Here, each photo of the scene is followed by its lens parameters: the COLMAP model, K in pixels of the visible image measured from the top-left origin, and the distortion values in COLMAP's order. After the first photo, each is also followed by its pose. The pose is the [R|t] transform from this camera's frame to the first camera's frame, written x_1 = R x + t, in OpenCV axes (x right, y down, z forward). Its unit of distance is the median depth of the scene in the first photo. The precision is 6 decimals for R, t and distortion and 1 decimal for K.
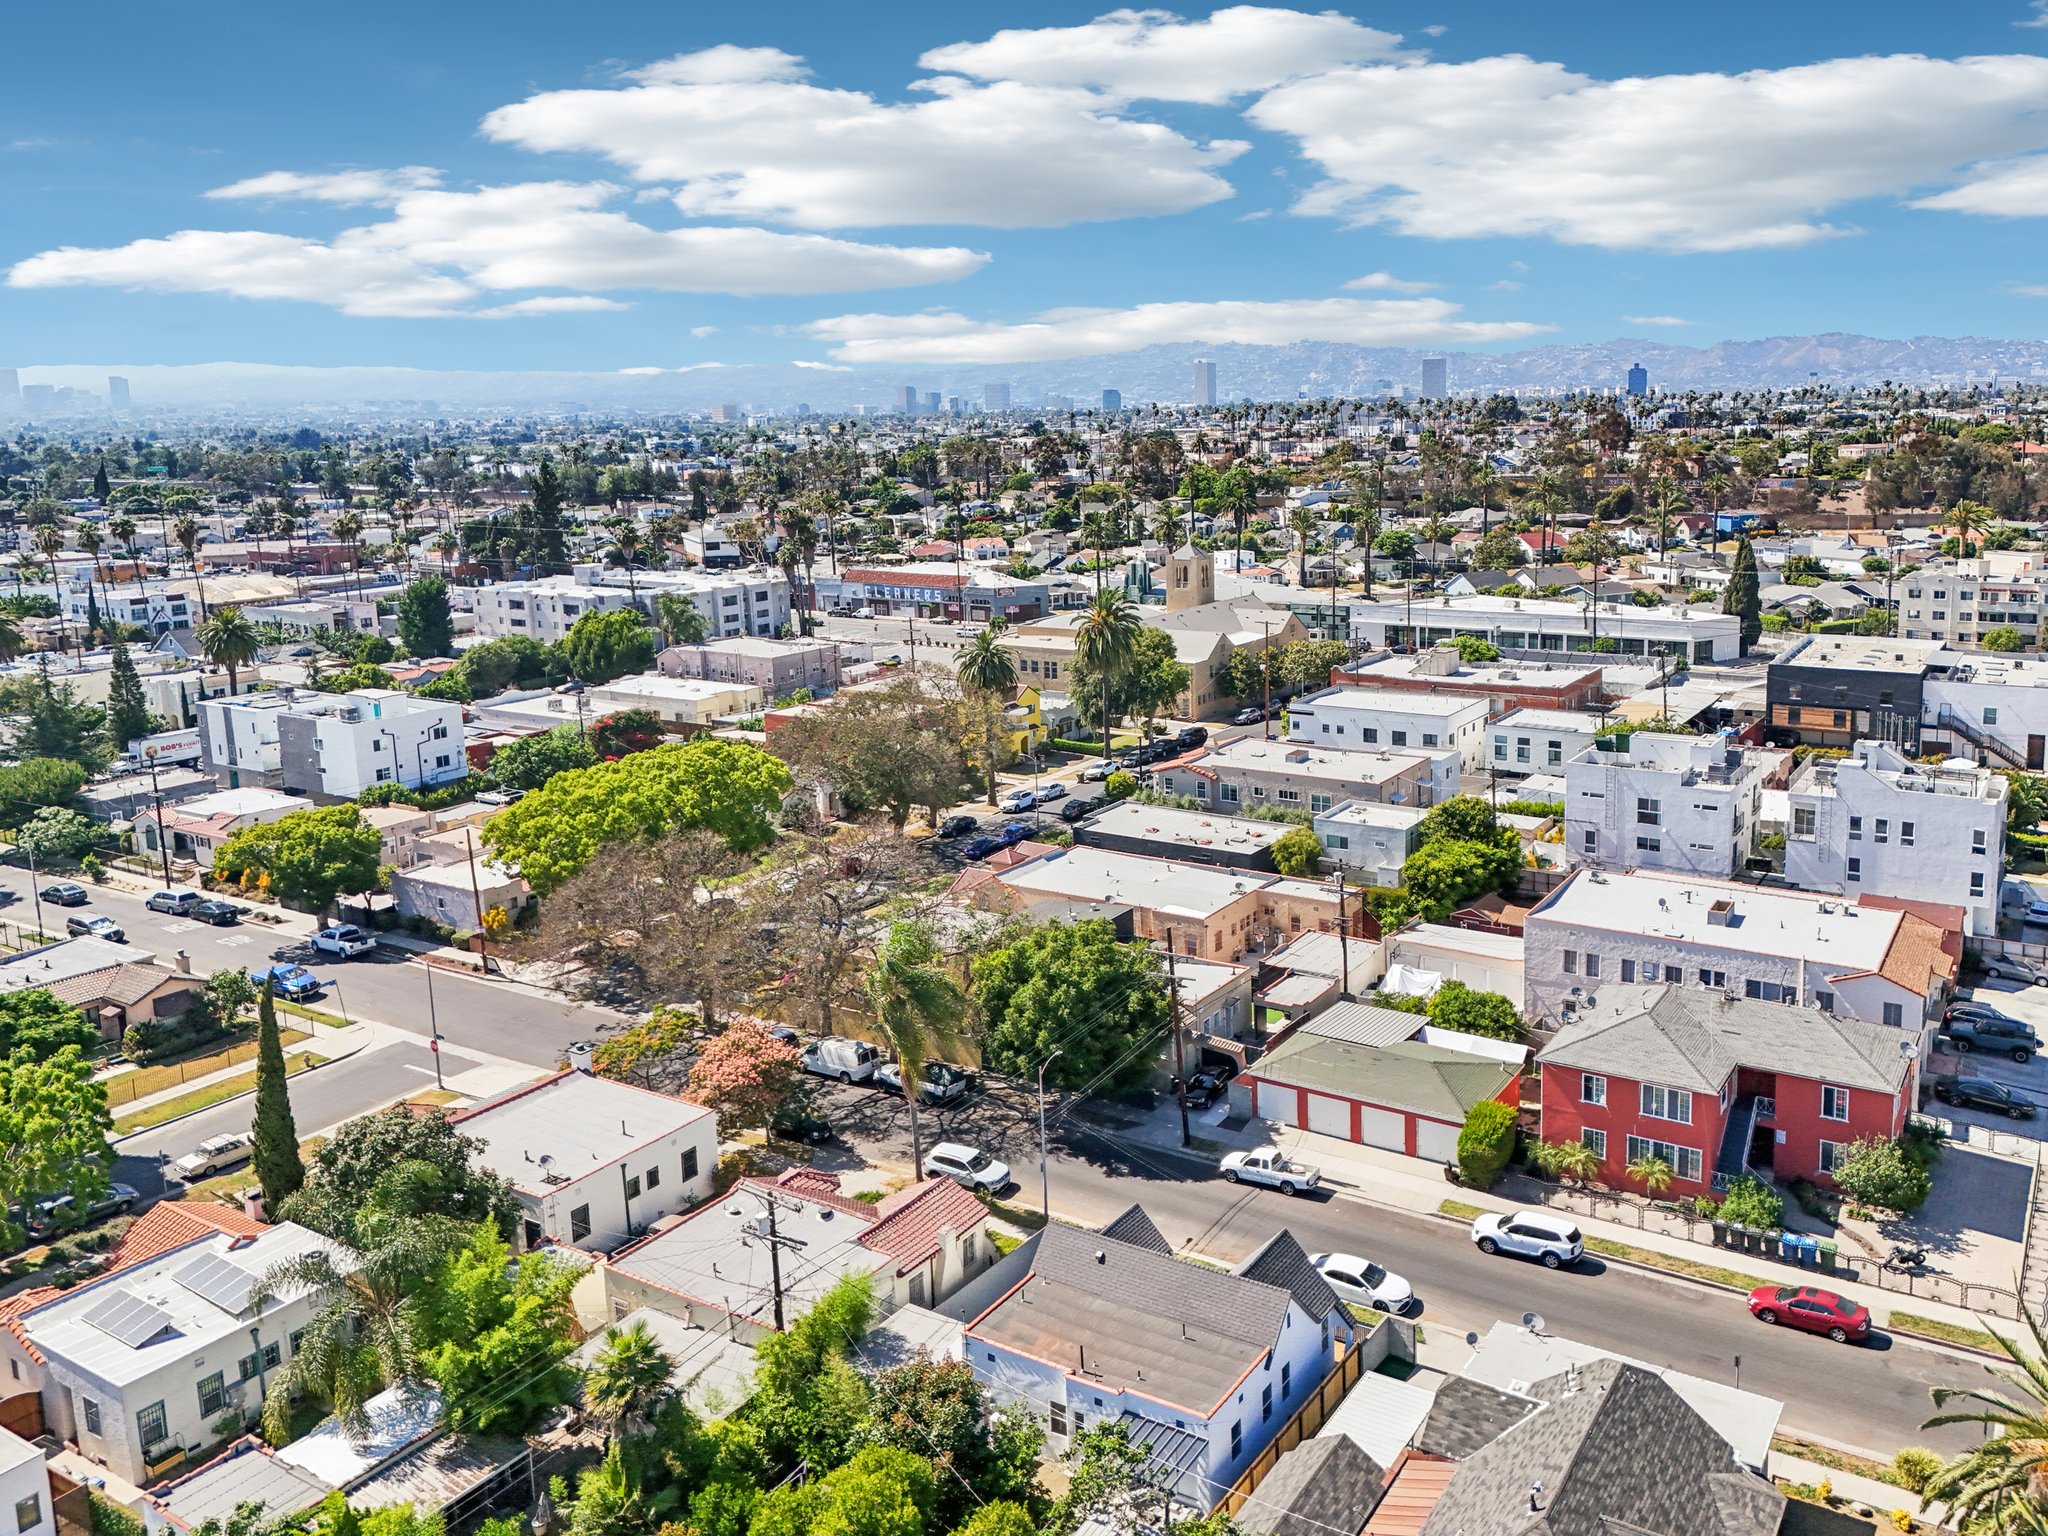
lens RADIAL K [[1699.8, 0, 1109.5], [0, 1699.8, 609.6], [0, 0, 1]] dist [0.055120, -0.012602]
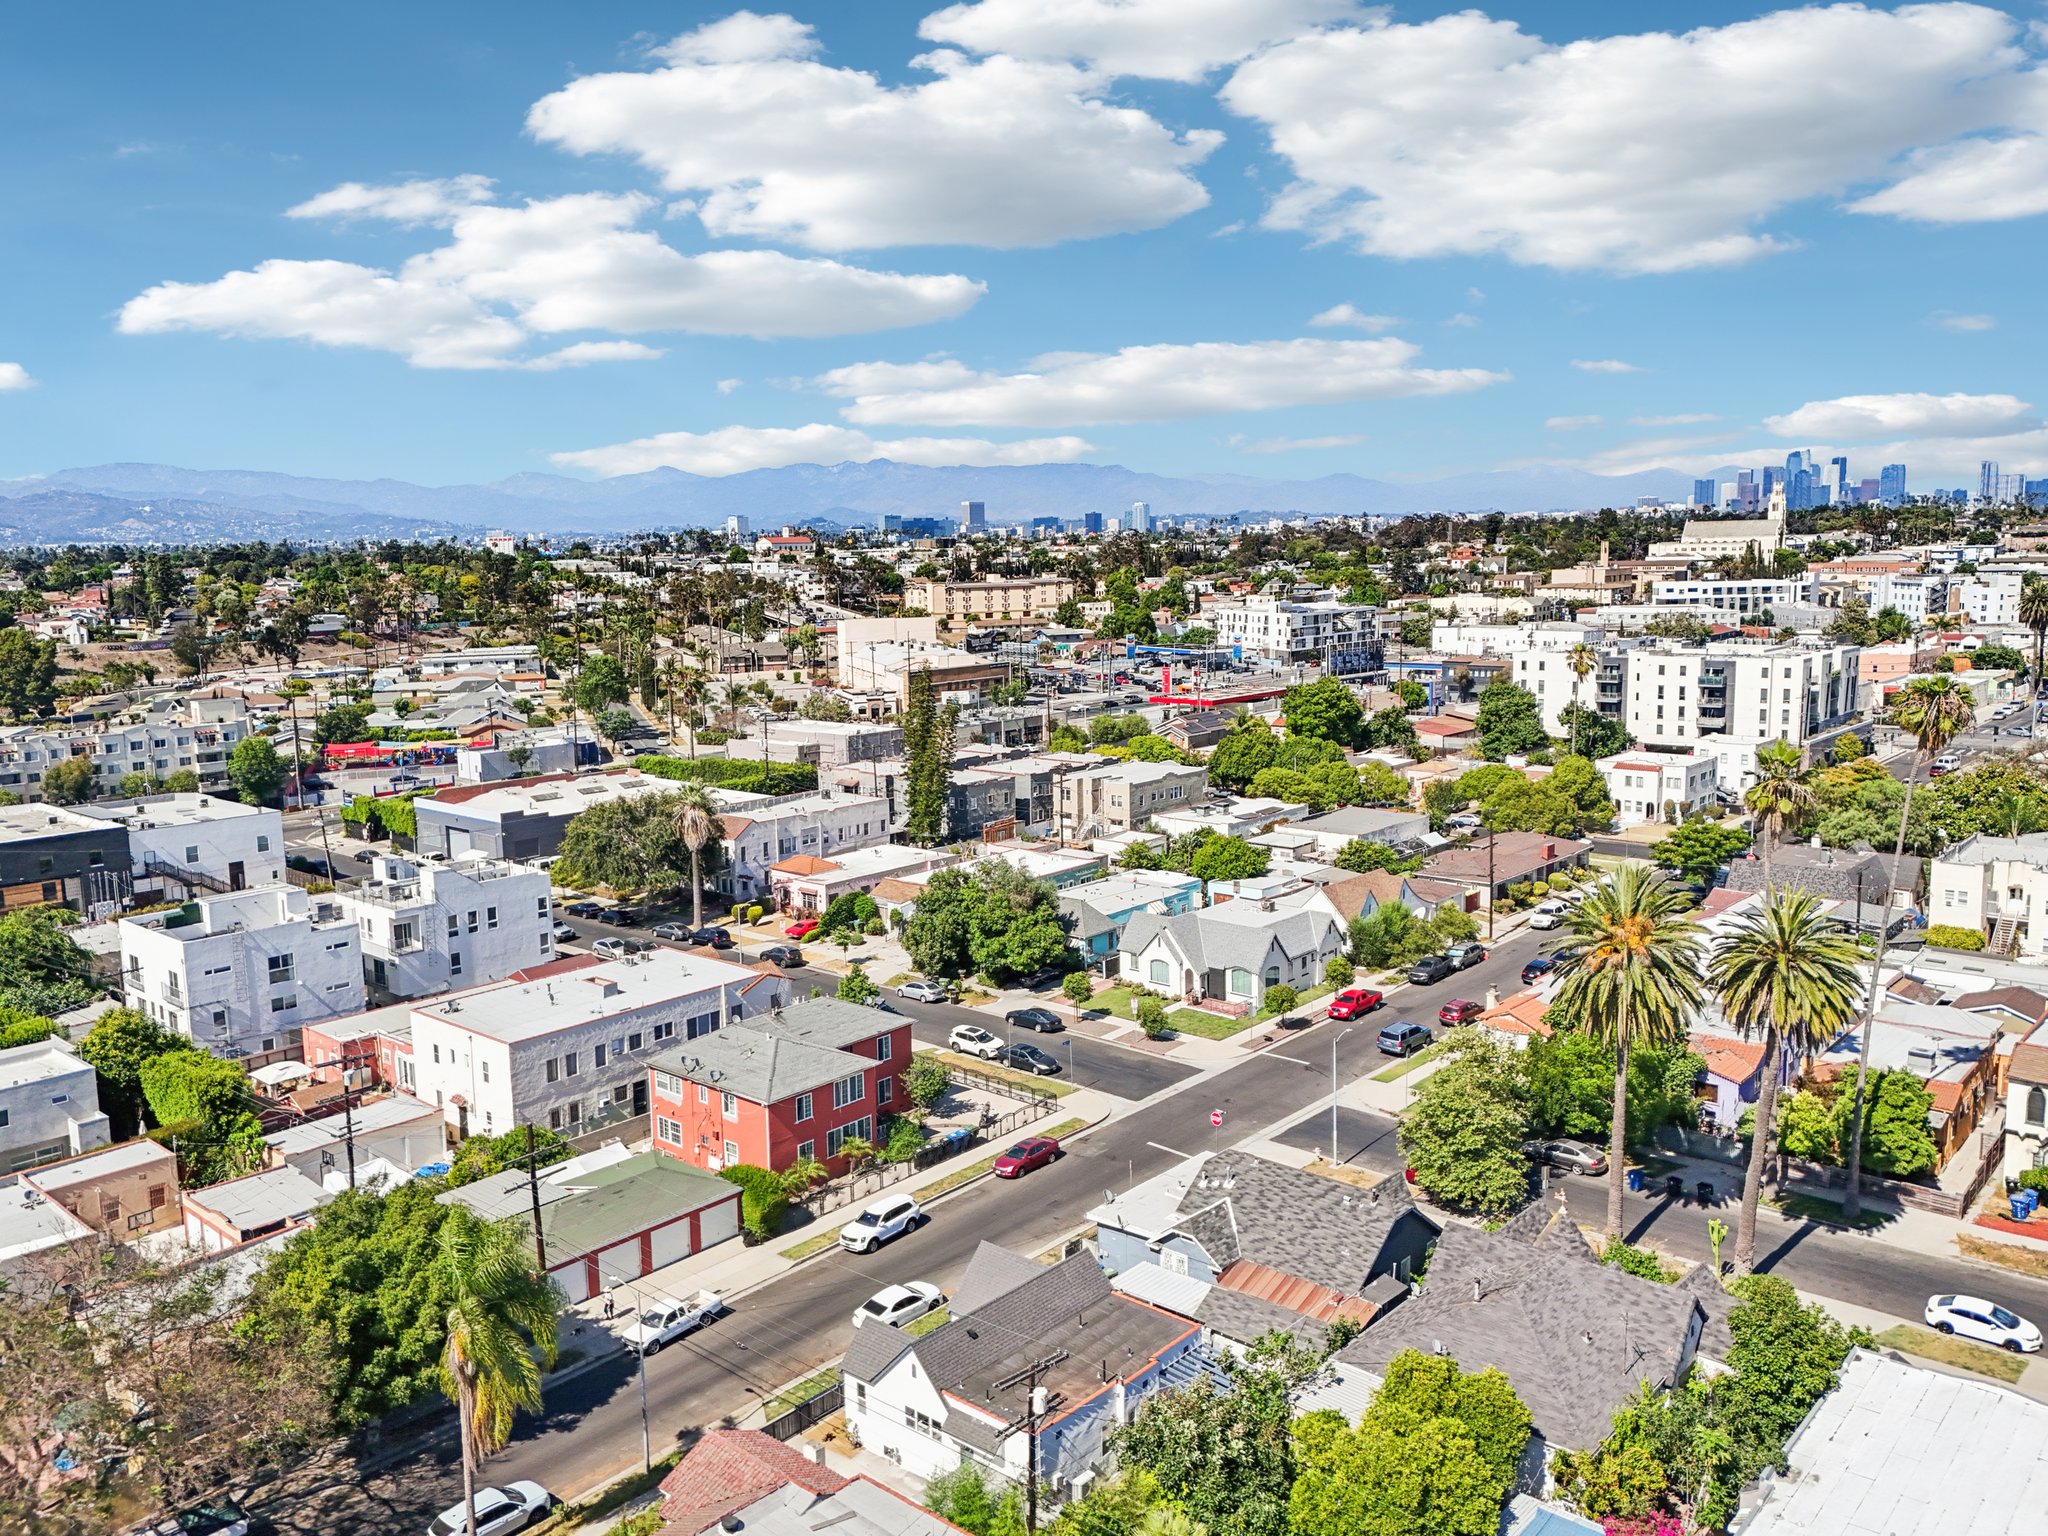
lens RADIAL K [[1626.8, 0, 1105.6], [0, 1626.8, 690.7], [0, 0, 1]] dist [0.082815, -0.102755]
pose [[0.116848, -0.075193, 0.990299, -0.579142], [0.135484, 0.989015, 0.059109, -0.028597], [-0.983865, 0.127263, 0.125752, 0.466409]]
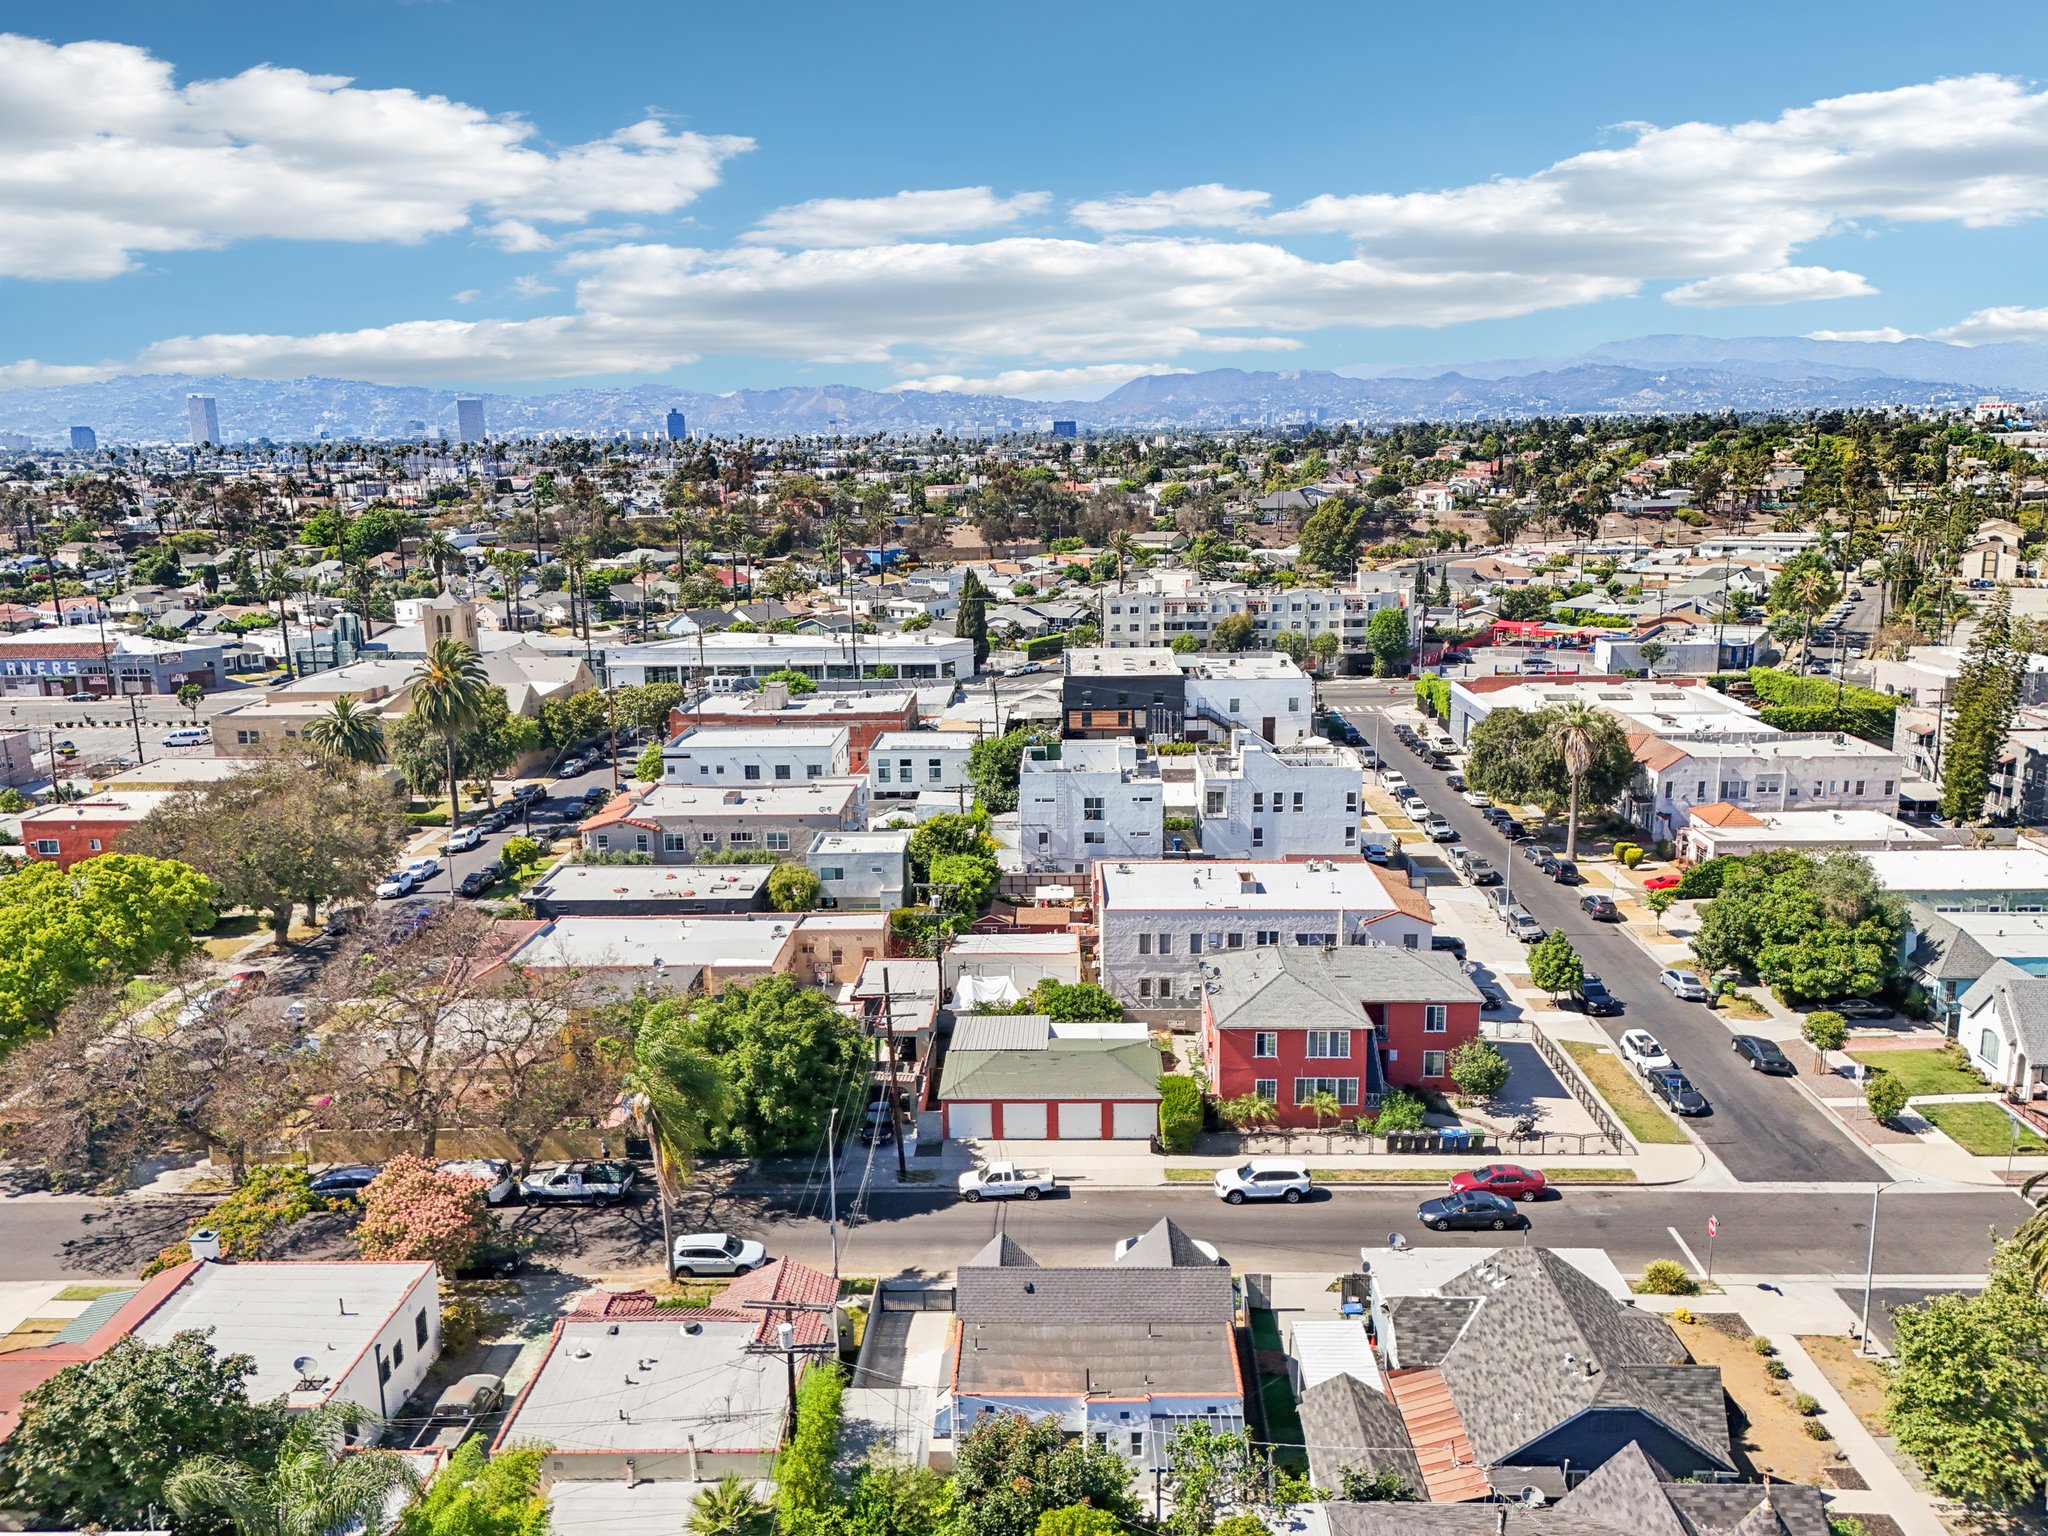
lens RADIAL K [[1650.5, 0, 1033.9], [0, 1650.5, 729.3], [0, 0, 1]] dist [0.152928, -0.241740]
pose [[0.857694, -0.084243, 0.507212, -0.291940], [0.060414, 0.996165, 0.063293, -0.005269], [-0.510598, -0.023643, 0.859494, 0.102480]]
